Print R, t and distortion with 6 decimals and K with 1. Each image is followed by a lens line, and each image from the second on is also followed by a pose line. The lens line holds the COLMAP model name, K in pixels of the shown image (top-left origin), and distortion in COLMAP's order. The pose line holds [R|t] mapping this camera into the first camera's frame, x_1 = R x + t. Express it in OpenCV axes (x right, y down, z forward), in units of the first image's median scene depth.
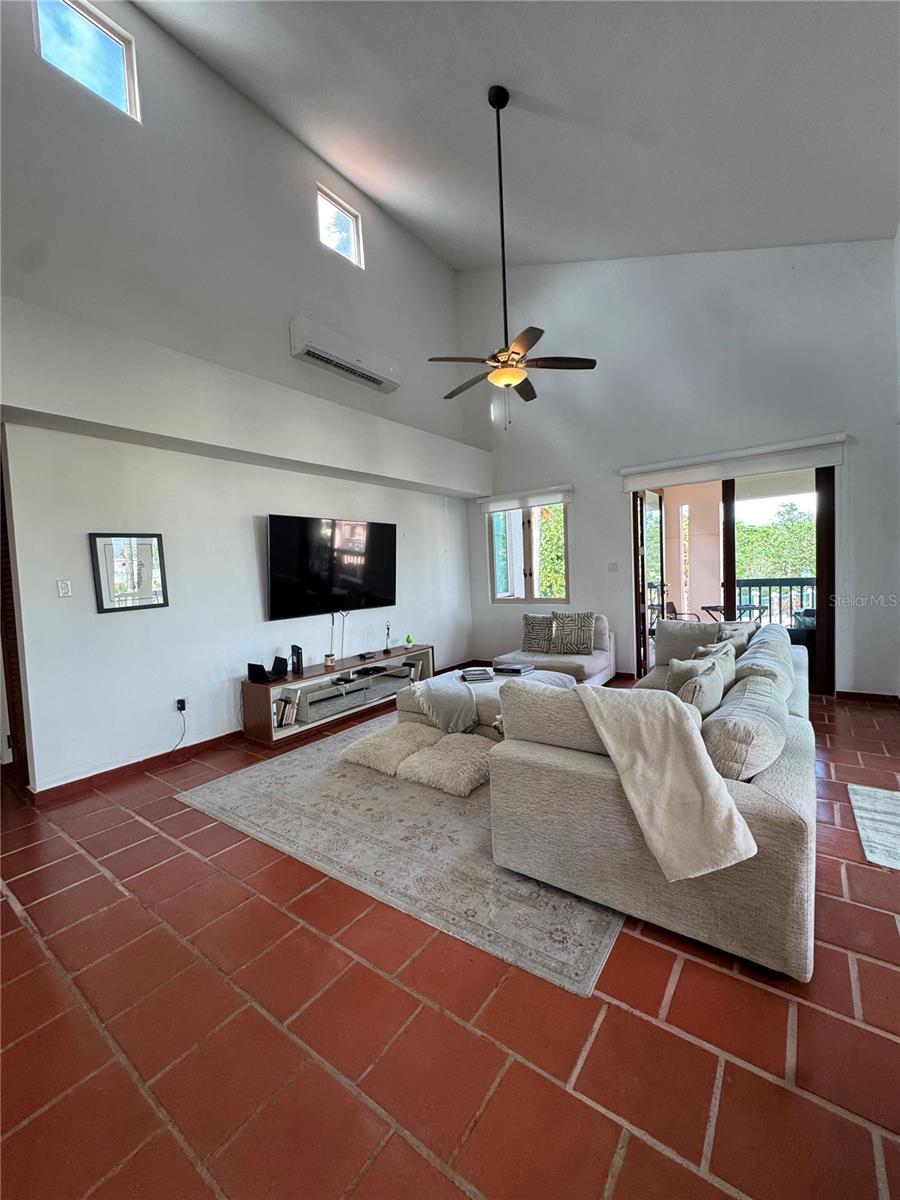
lens RADIAL K [[481.2, 0, 452.4], [0, 481.2, 599.0], [0, 0, 1]] dist [-0.002491, 0.000643]
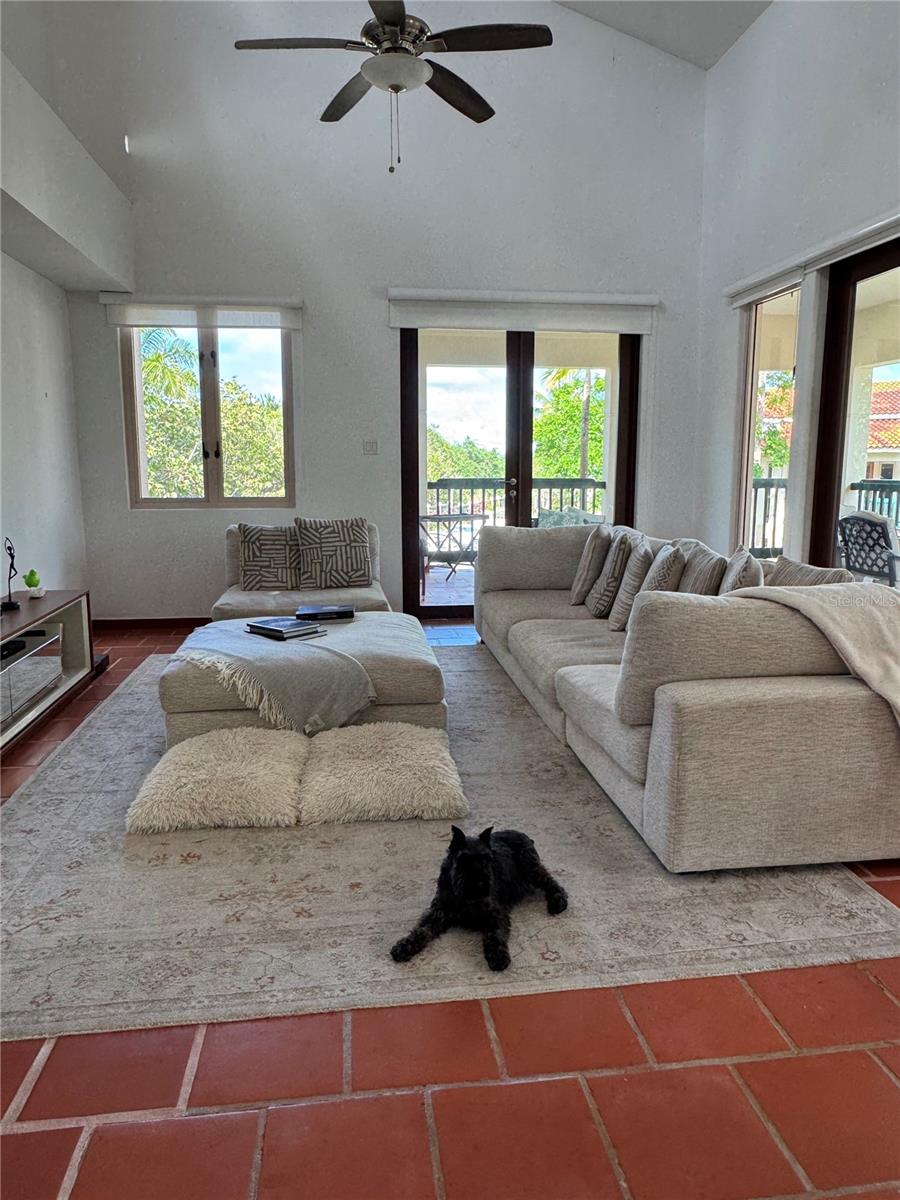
lens RADIAL K [[802.2, 0, 447.9], [0, 802.2, 596.7], [0, 0, 1]] dist [-0.007173, -0.000011]
pose [[0.724924, -0.067102, 0.685552, -0.452190], [0.003839, 0.995622, 0.093392, 0.042611], [-0.688818, -0.065070, 0.722008, 0.243599]]
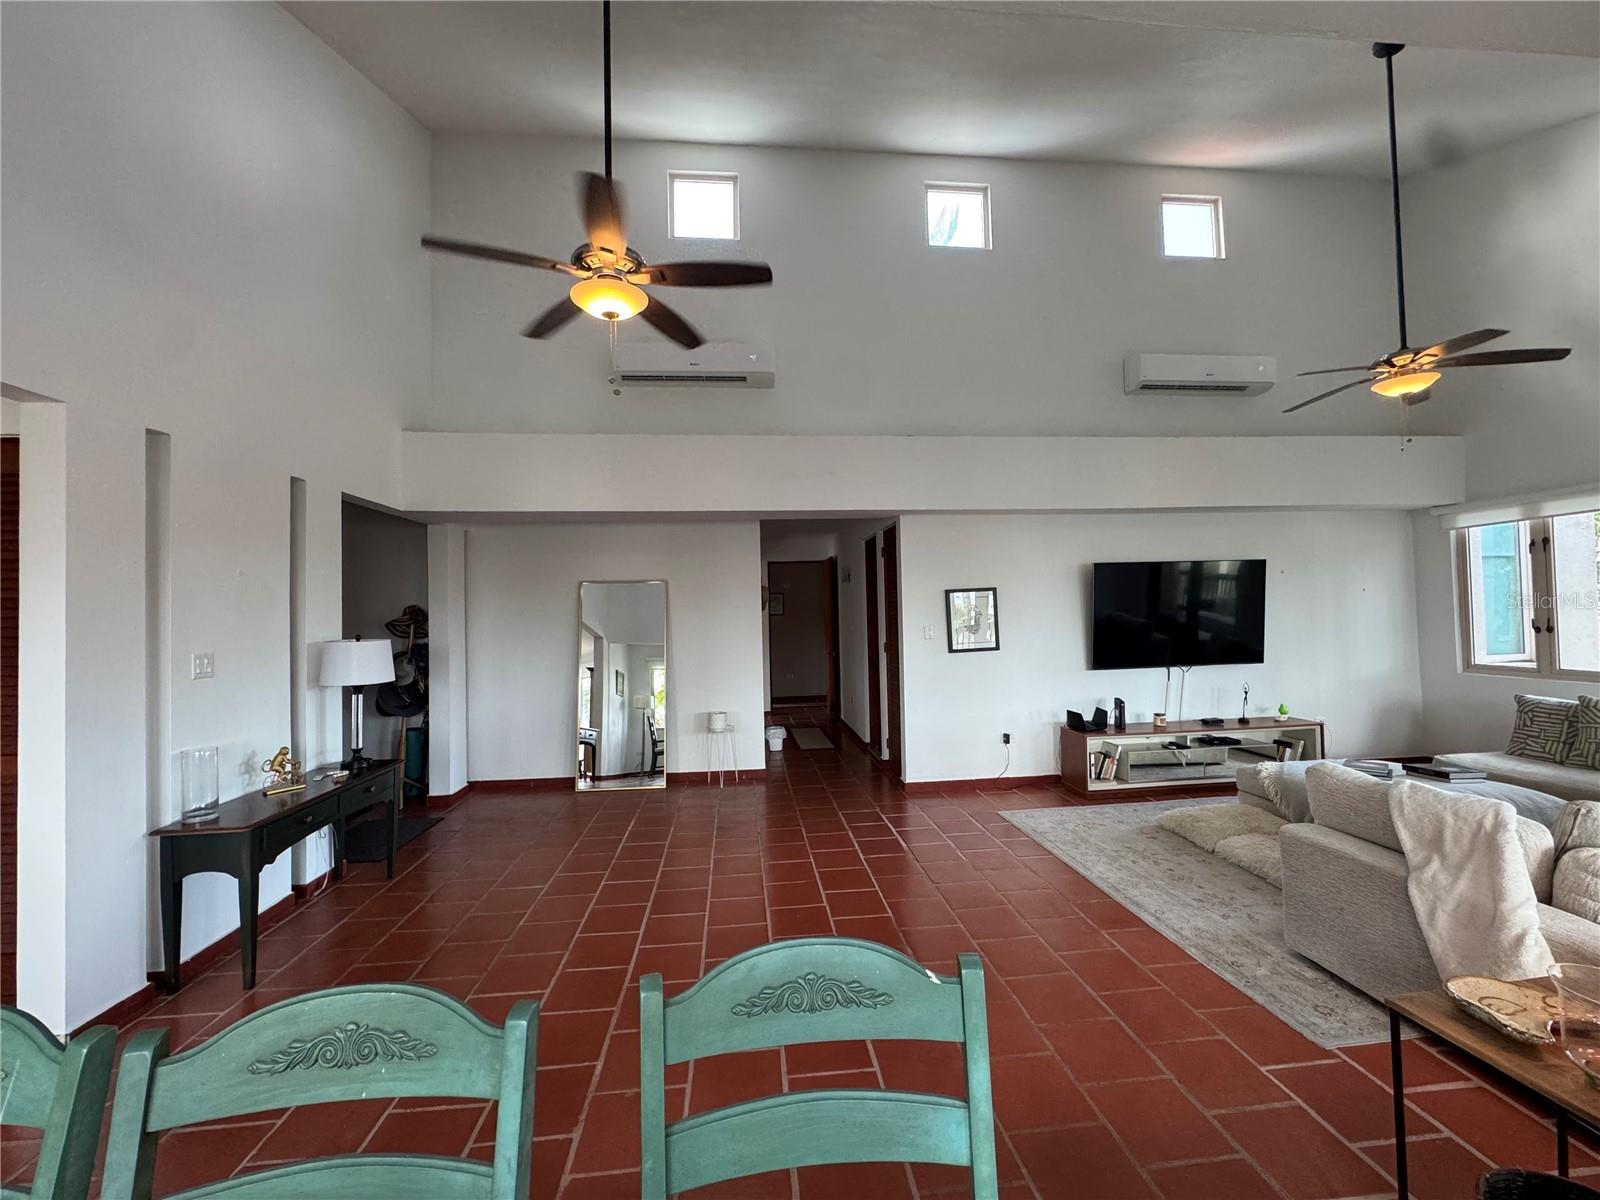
lens RADIAL K [[642.9, 0, 799.4], [0, 642.9, 596.4], [0, 0, 1]] dist [-0.003692, 0.000777]
pose [[0.667033, 0.007850, -0.744987, 0.213261], [-0.044859, 0.998553, -0.029643, -0.042302], [0.743677, 0.053192, 0.666420, -0.352801]]
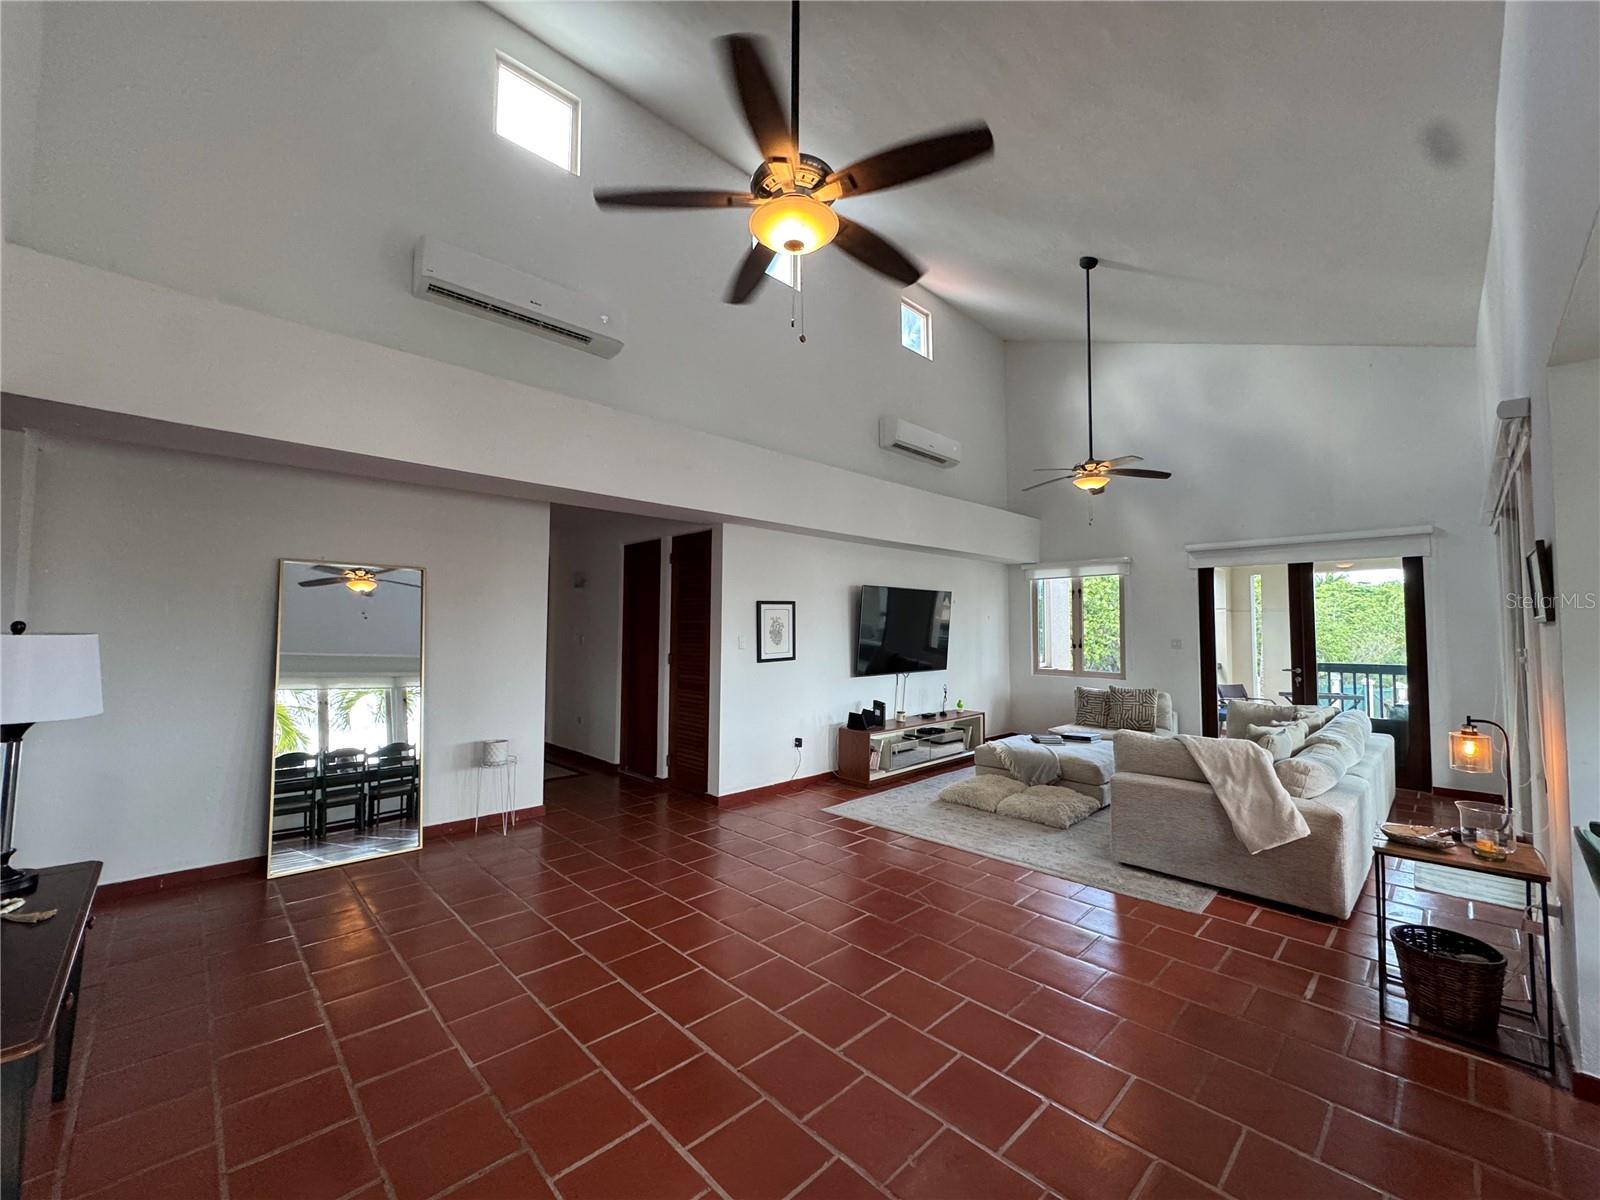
lens RADIAL K [[642.9, 0, 799.4], [0, 642.9, 596.4], [0, 0, 1]] dist [-0.003692, 0.000777]
pose [[0.984728, 0.040938, -0.169217, -0.282986], [-0.057733, 0.993749, -0.095550, 0.009407], [0.164247, 0.103860, 0.980936, -0.574460]]
